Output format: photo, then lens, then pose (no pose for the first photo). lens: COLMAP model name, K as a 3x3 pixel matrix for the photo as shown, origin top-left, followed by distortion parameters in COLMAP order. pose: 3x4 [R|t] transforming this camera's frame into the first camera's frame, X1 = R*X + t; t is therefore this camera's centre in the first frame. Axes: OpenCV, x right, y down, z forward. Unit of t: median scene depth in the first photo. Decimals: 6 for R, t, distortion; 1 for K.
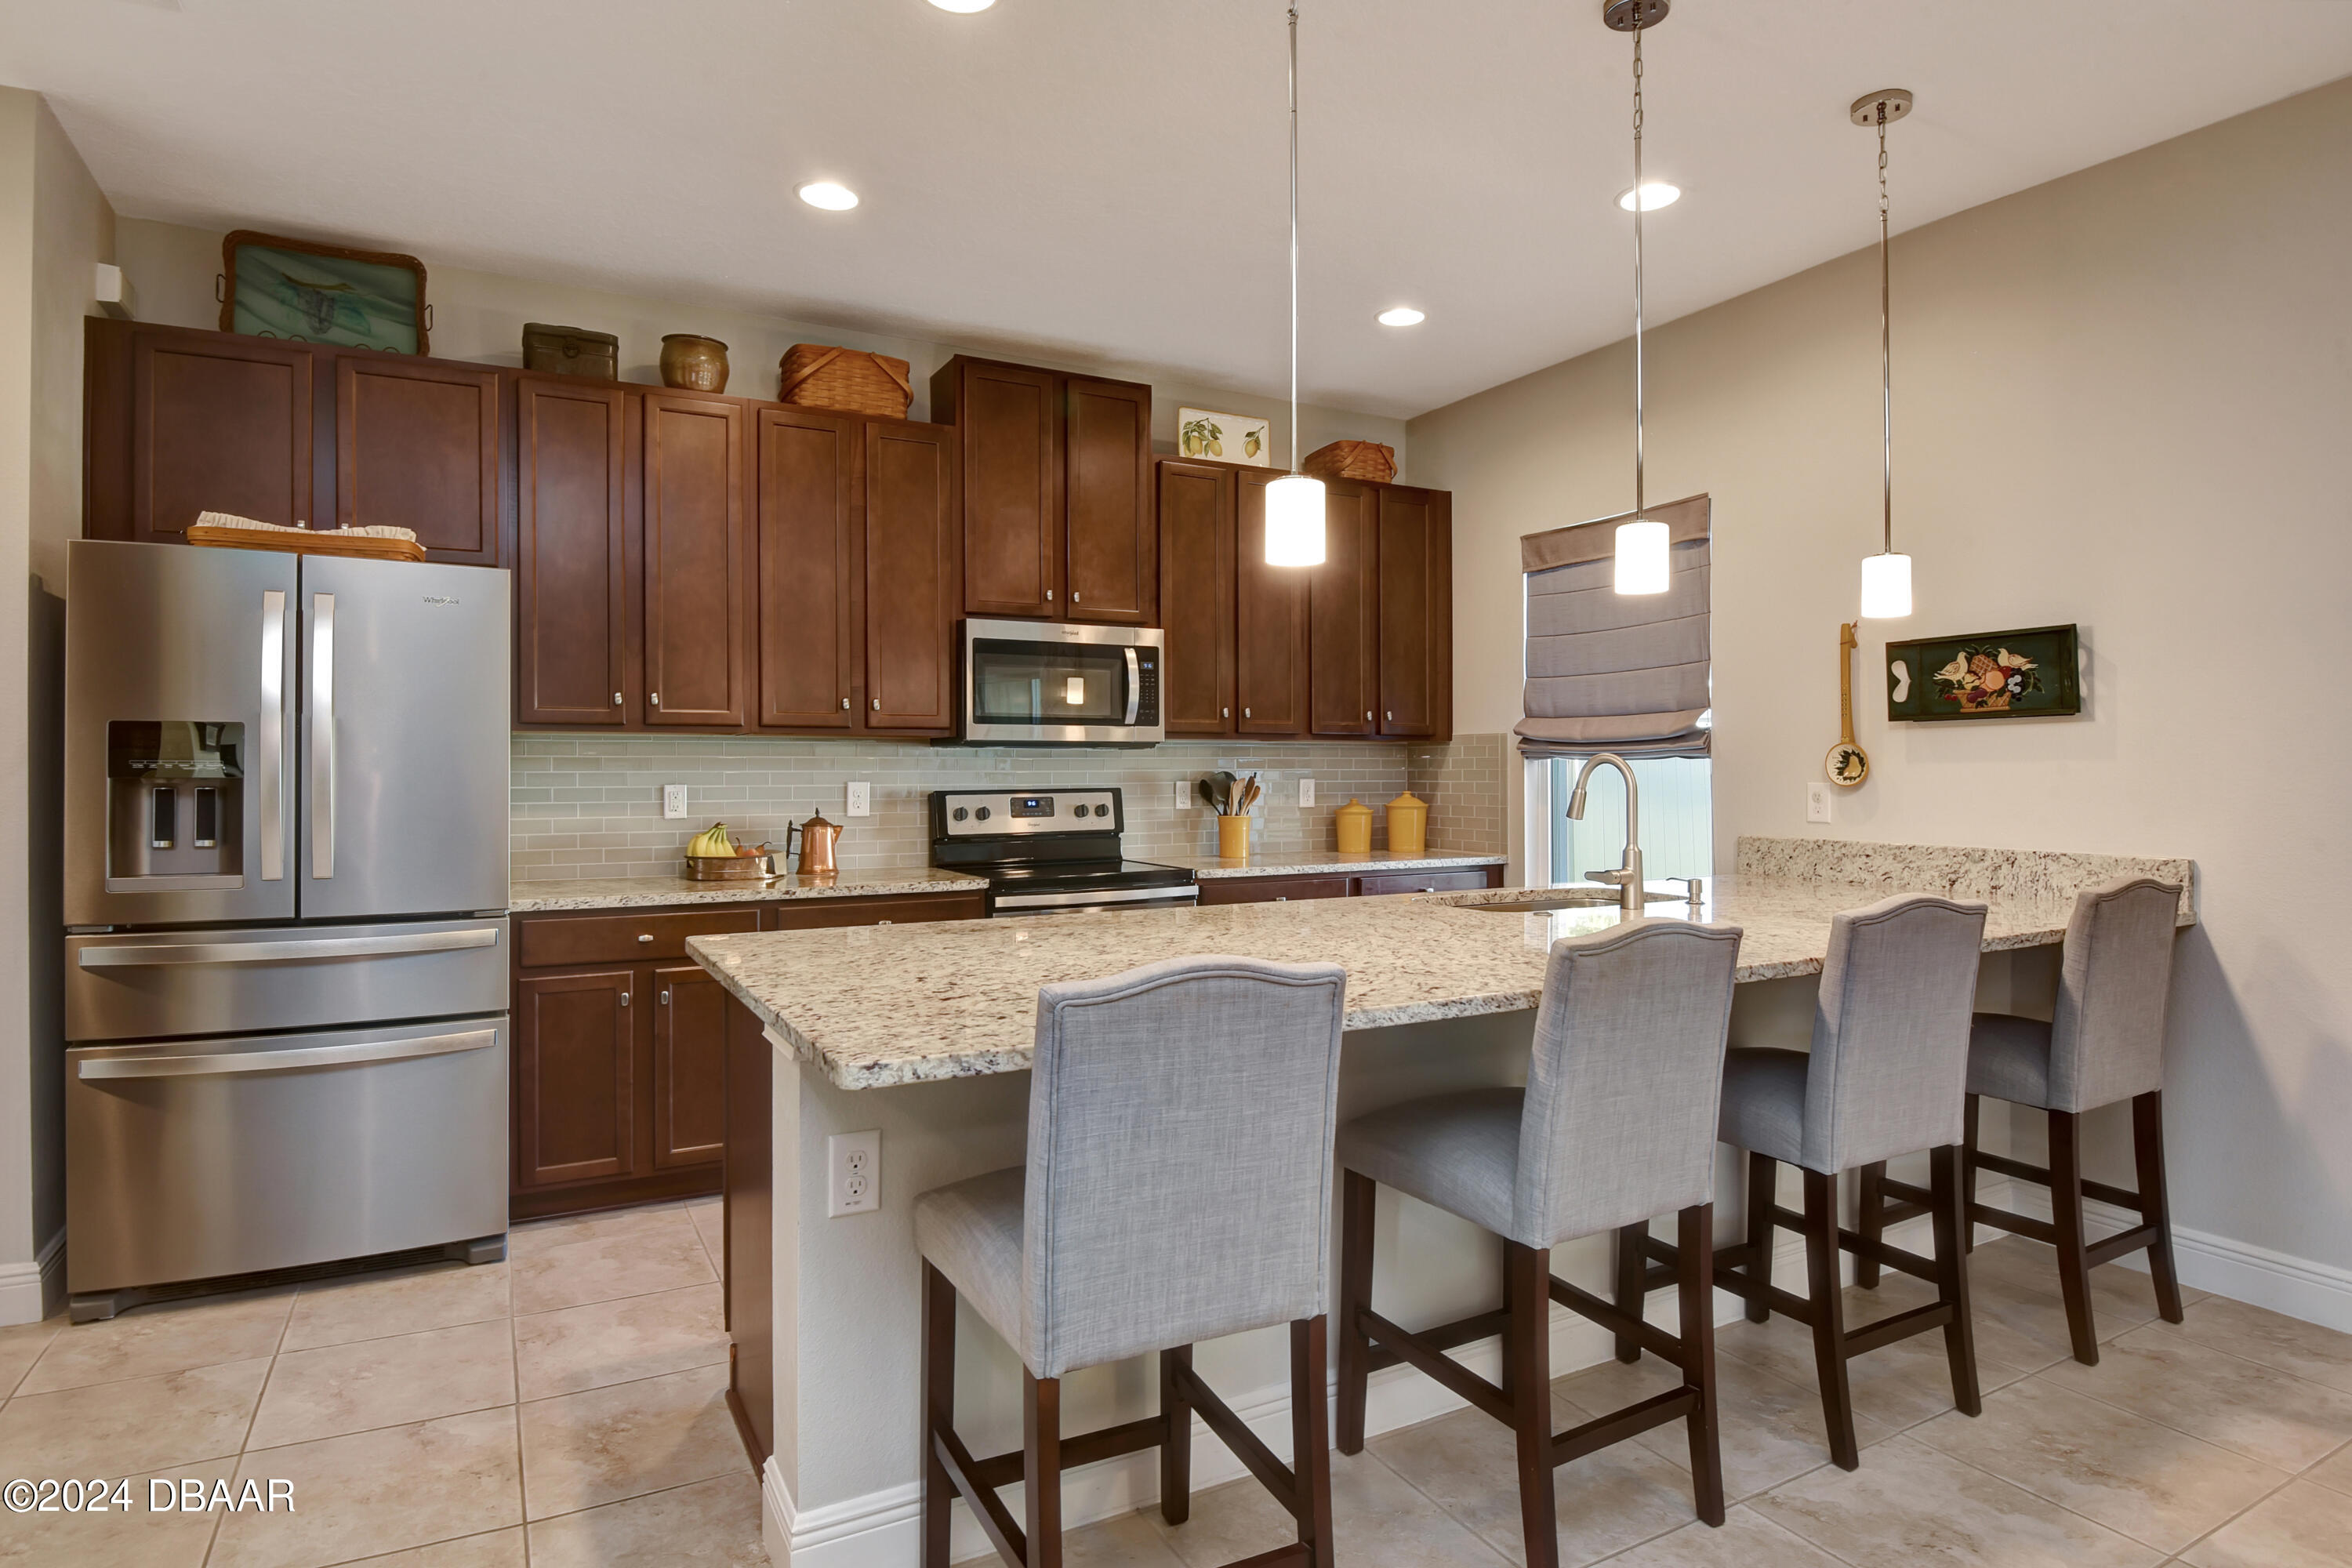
lens RADIAL K [[1263.7, 0, 1168.4], [0, 1263.7, 773.9], [0, 0, 1]] dist [0.001176, -0.030065]
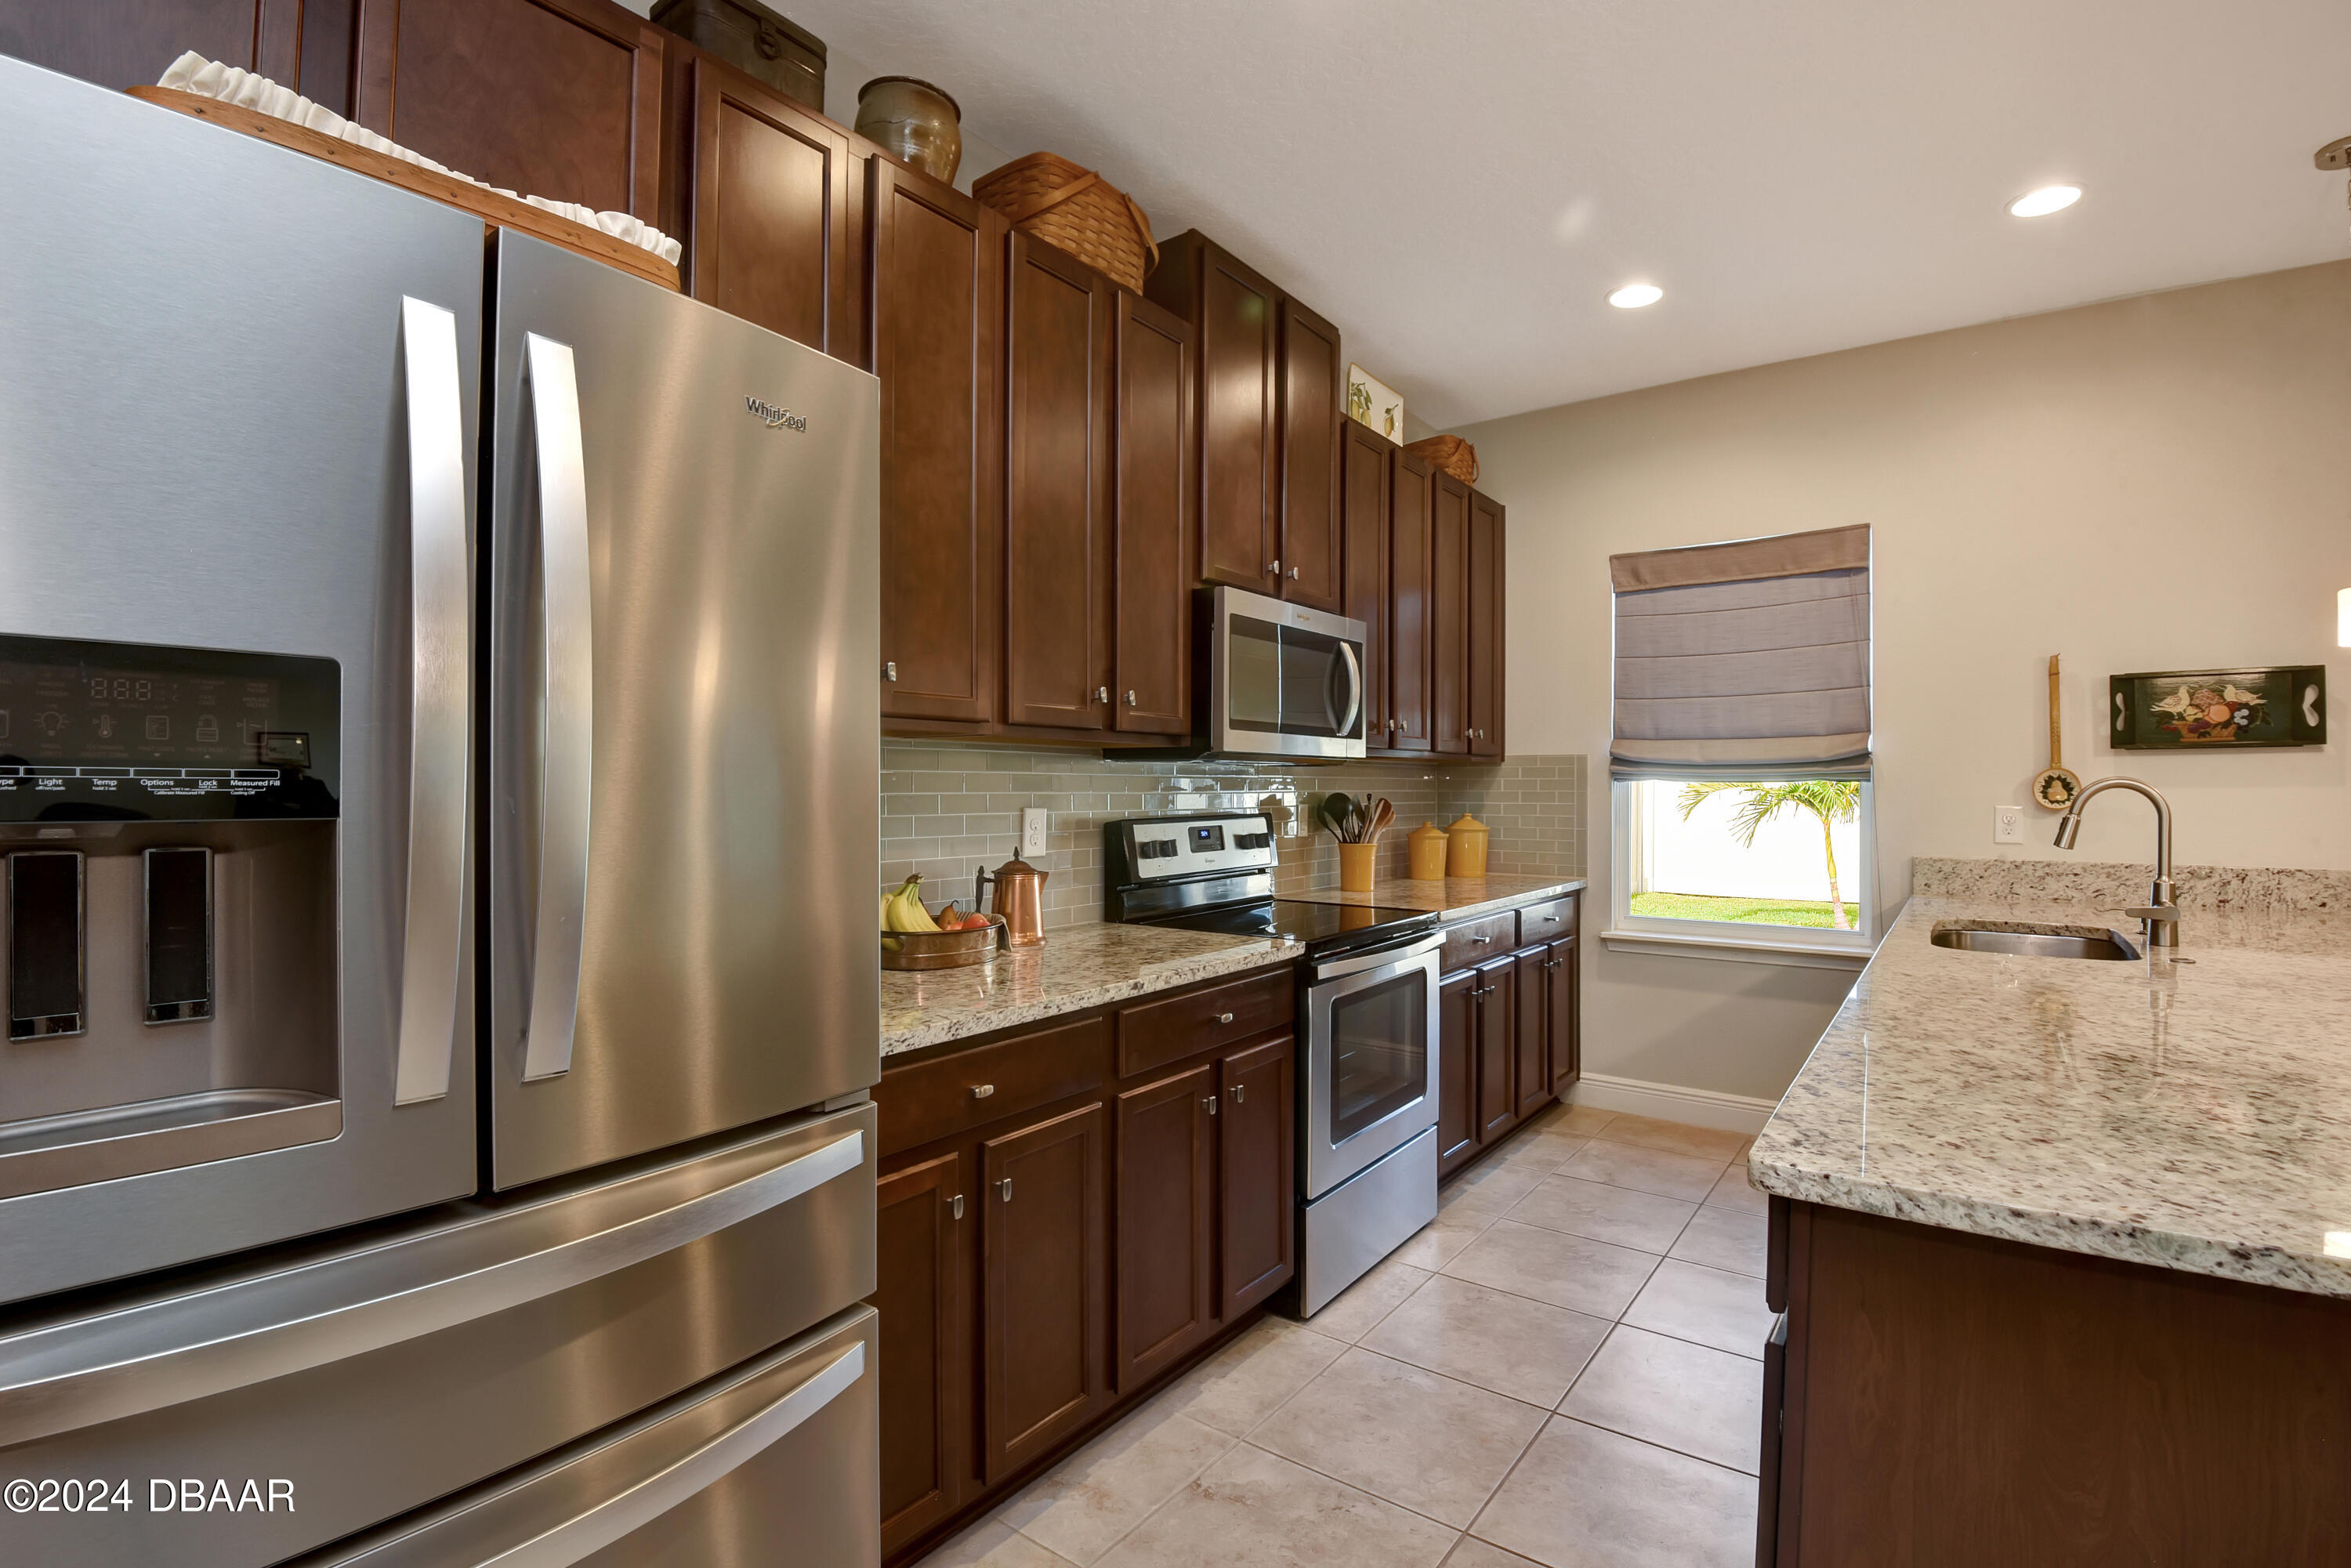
lens RADIAL K [[1099.9, 0, 1198.7], [0, 1099.9, 778.0], [0, 0, 1]] dist [0.001408, -0.023104]
pose [[0.901117, 0.007482, 0.433511, -0.451157], [-0.002753, 0.999930, -0.011534, -0.003507], [-0.433567, 0.009200, 0.901074, 0.430325]]
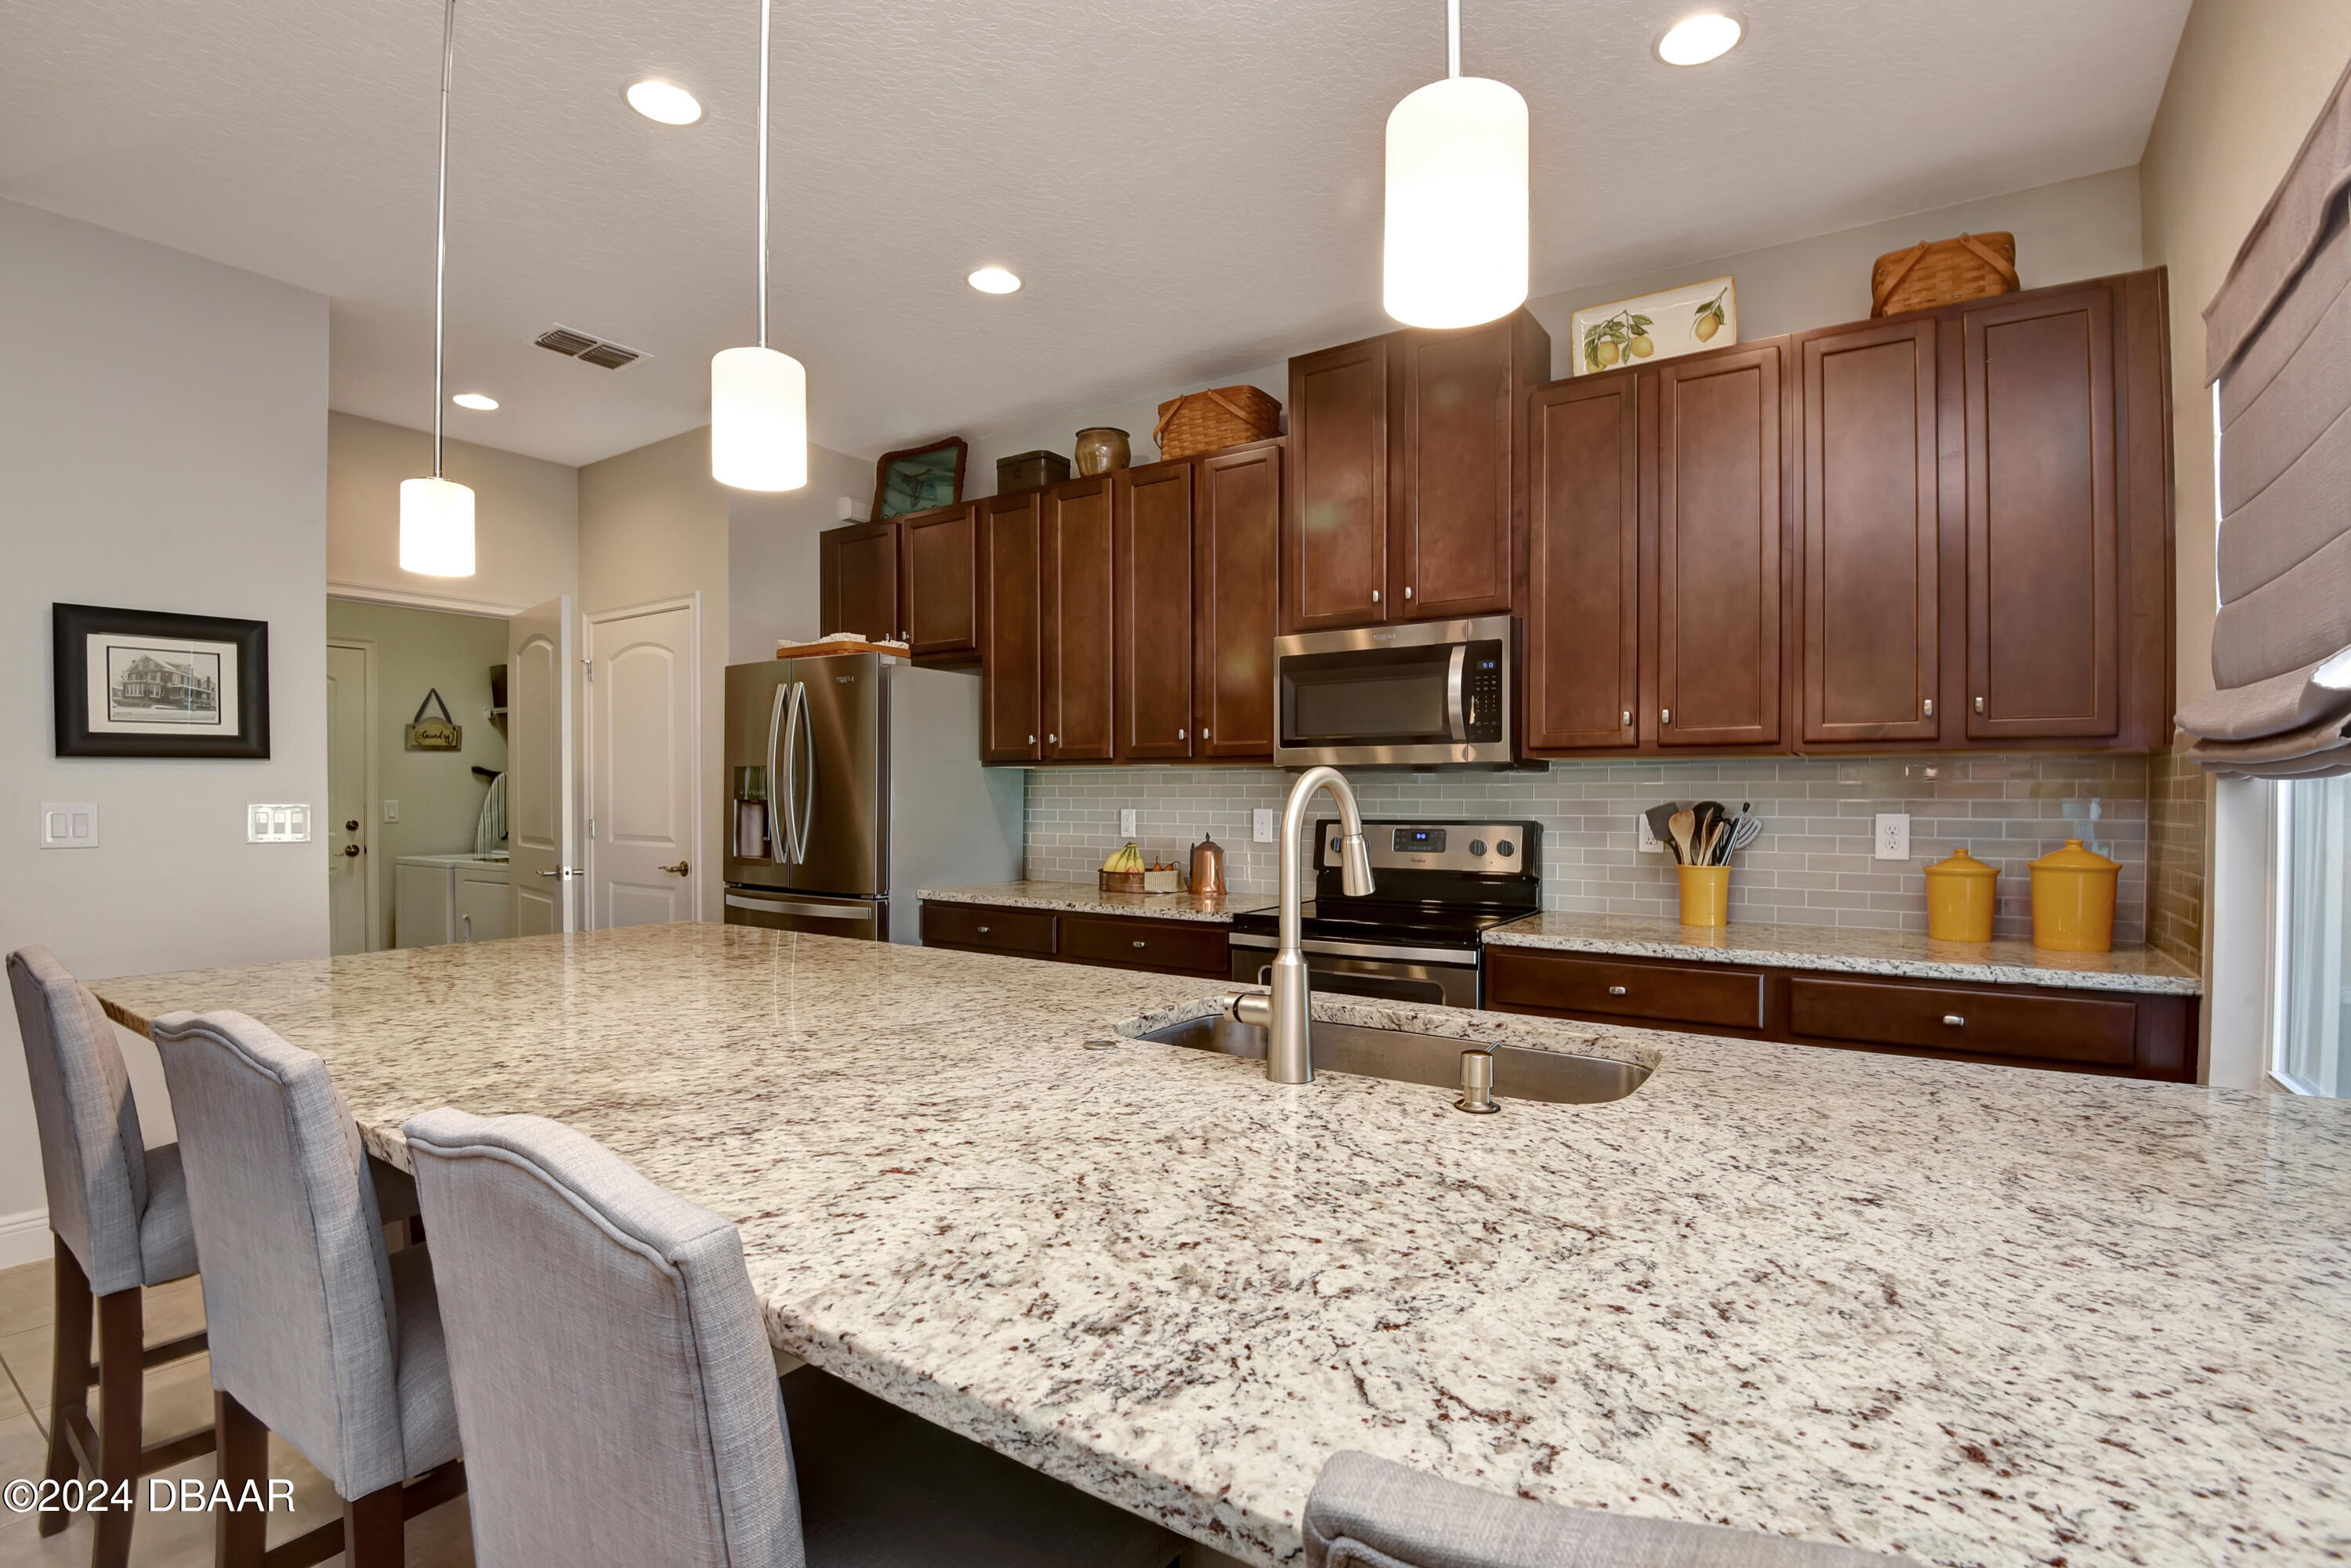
lens RADIAL K [[1090.1, 0, 1174.8], [0, 1090.1, 804.9], [0, 0, 1]] dist [0.001517, -0.021948]
pose [[0.467877, 0.008756, -0.883750, 0.528698], [-0.005390, 0.999961, 0.007054, -0.003010], [0.883777, 0.001463, 0.467906, 0.553379]]
